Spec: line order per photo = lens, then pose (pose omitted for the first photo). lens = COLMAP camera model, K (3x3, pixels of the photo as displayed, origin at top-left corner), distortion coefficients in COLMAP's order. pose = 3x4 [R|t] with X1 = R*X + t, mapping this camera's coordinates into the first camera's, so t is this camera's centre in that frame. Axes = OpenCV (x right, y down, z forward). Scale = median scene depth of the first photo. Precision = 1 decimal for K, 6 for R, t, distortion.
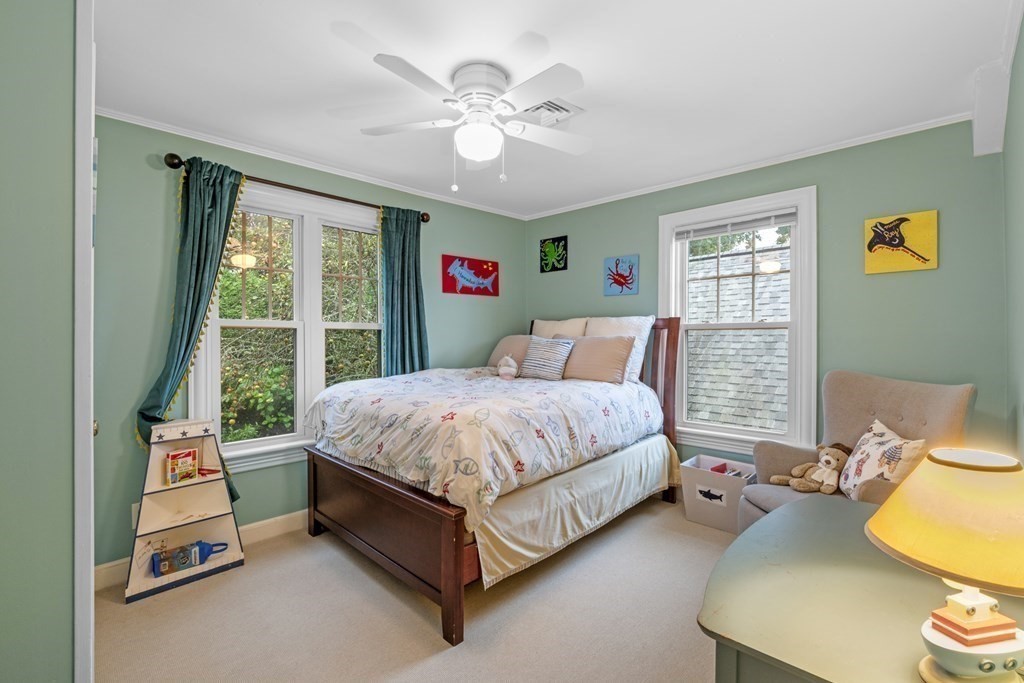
lens RADIAL K [[457.0, 0, 512.0], [0, 457.0, 341.5], [0, 0, 1]] dist [-0.010206, 0.000021]
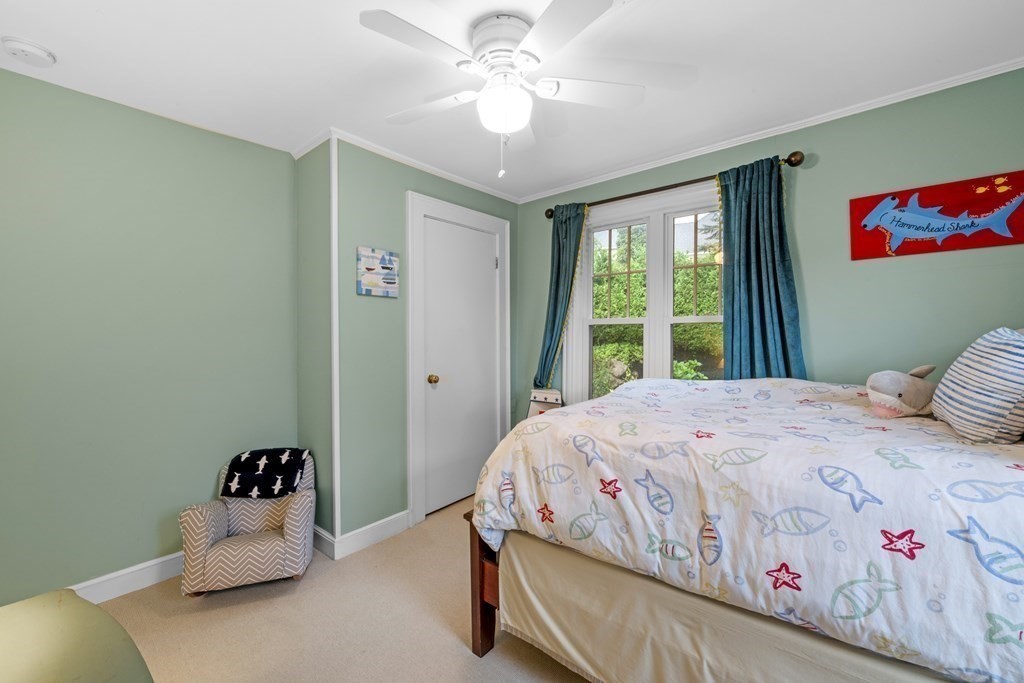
lens RADIAL K [[413.4, 0, 523.5], [0, 413.4, 331.5], [0, 0, 1]] dist [-0.013129, -0.000135]
pose [[0.086796, -0.001061, -0.996226, 0.517305], [-0.004227, 0.999990, -0.001433, -0.009309], [0.996217, 0.004335, 0.086791, 0.703740]]
